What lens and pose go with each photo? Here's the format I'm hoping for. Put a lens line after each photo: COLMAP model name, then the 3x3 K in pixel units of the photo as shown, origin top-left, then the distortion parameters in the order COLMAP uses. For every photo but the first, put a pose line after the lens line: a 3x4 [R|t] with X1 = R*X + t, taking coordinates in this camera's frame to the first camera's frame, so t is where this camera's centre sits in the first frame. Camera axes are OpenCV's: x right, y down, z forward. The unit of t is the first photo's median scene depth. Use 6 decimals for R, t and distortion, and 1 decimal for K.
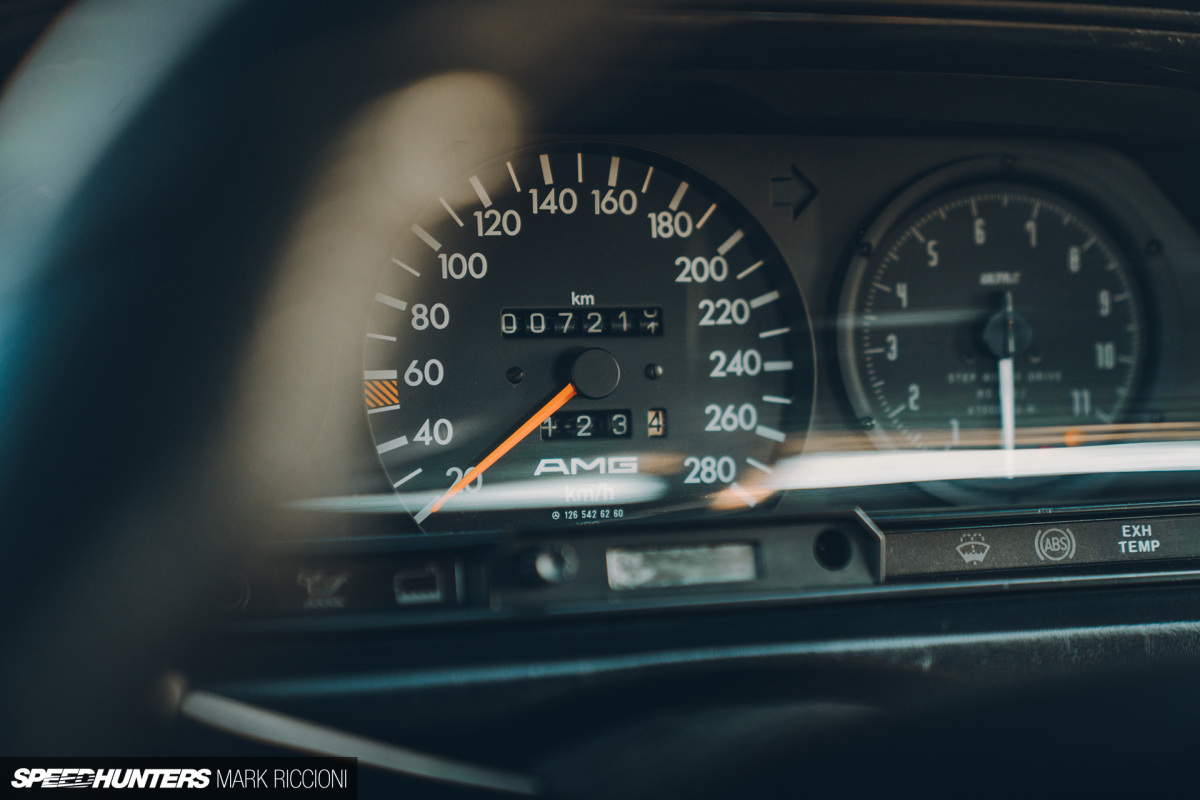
lens RADIAL K [[2396.4, 0, 599.6], [0, 2396.4, 398.6], [0, 0, 1]] dist [-0.046497, 0.000000]
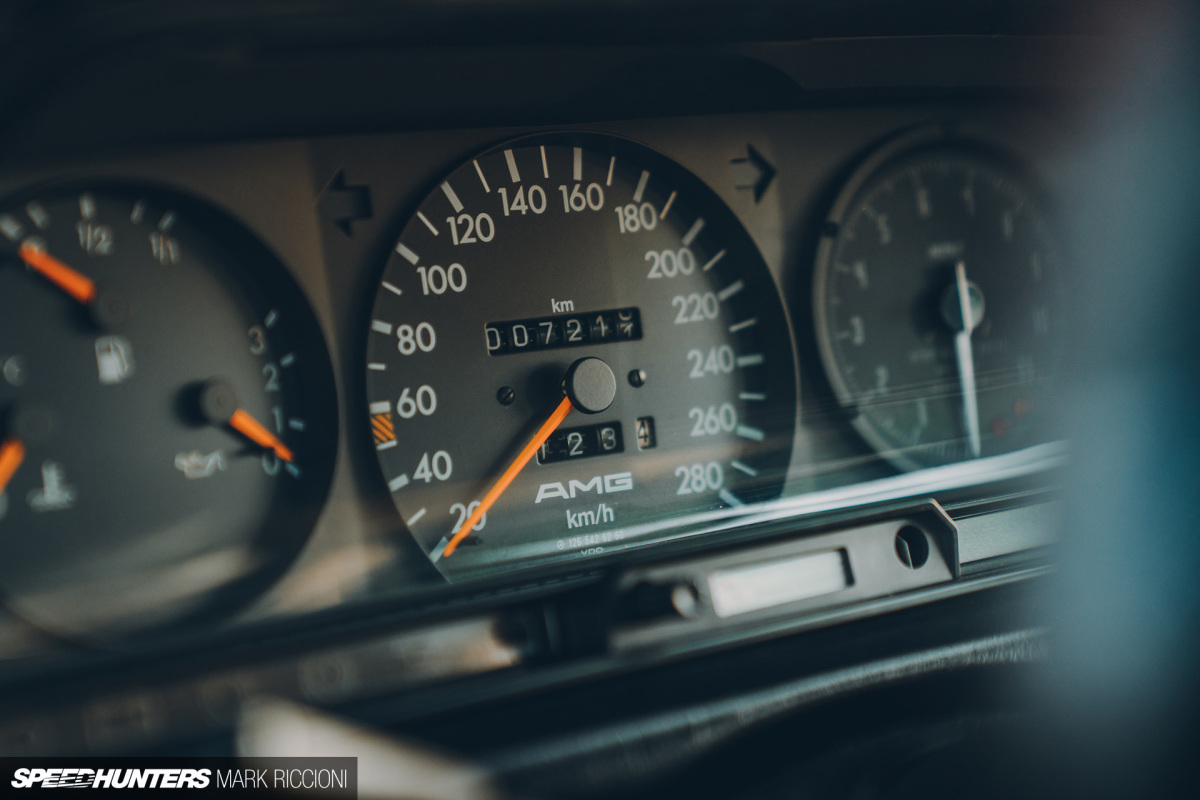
lens RADIAL K [[2396.4, 0, 600.2], [0, 2396.4, 400.6], [0, 0, 1]] dist [-0.046497, 0.000000]
pose [[0.946624, -0.093626, 0.308442, -0.276890], [0.093538, 0.995501, 0.015108, -0.017828], [-0.308469, 0.014549, 0.951123, 0.128455]]
